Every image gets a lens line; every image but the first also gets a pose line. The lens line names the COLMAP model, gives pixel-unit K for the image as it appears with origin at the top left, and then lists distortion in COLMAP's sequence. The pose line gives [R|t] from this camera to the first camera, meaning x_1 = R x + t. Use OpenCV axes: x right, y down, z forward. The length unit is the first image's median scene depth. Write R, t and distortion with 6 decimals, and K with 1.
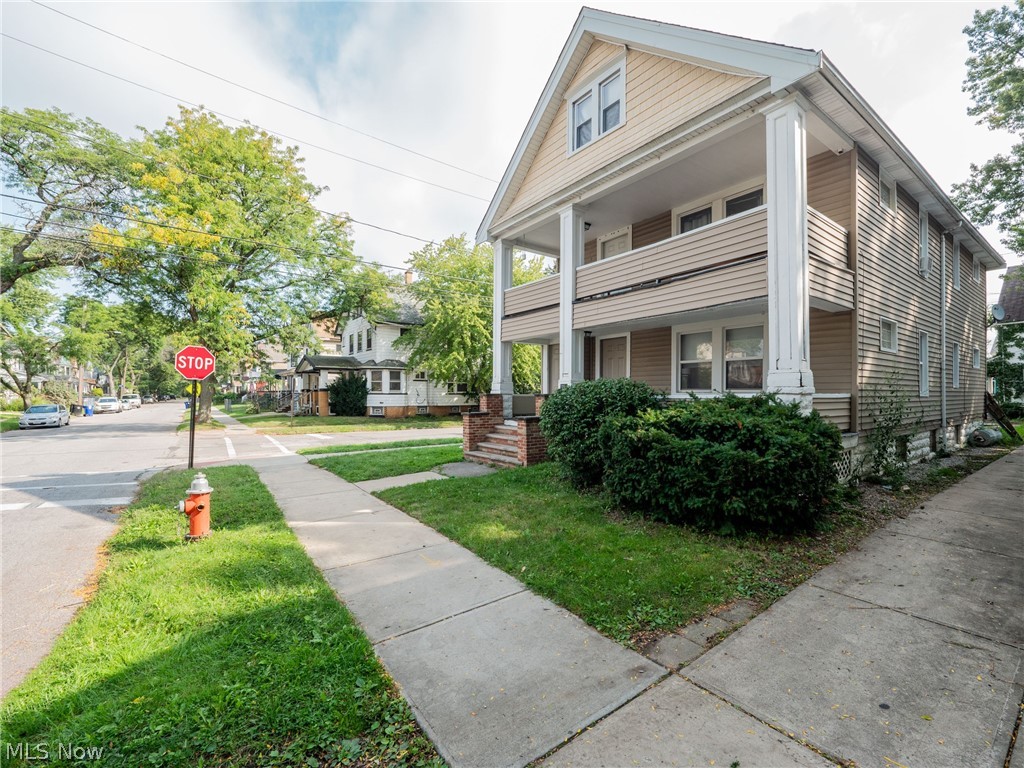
lens RADIAL K [[434.6, 0, 508.8], [0, 434.6, 372.1], [0, 0, 1]] dist [0.001990, -0.000370]
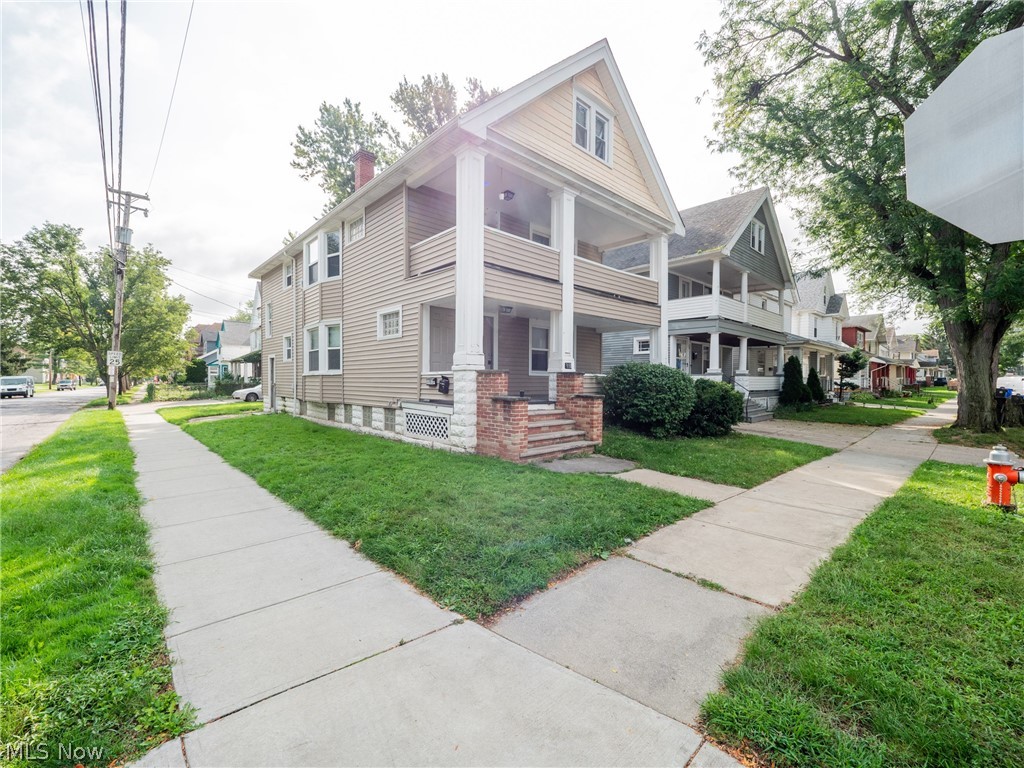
lens RADIAL K [[434.6, 0, 508.8], [0, 434.6, 372.1], [0, 0, 1]] dist [0.001990, -0.000370]
pose [[-0.108806, 0.016949, 0.993919, -0.925987], [-0.052323, 0.998371, -0.022753, 0.084808], [-0.992685, -0.054480, -0.107742, 1.314191]]
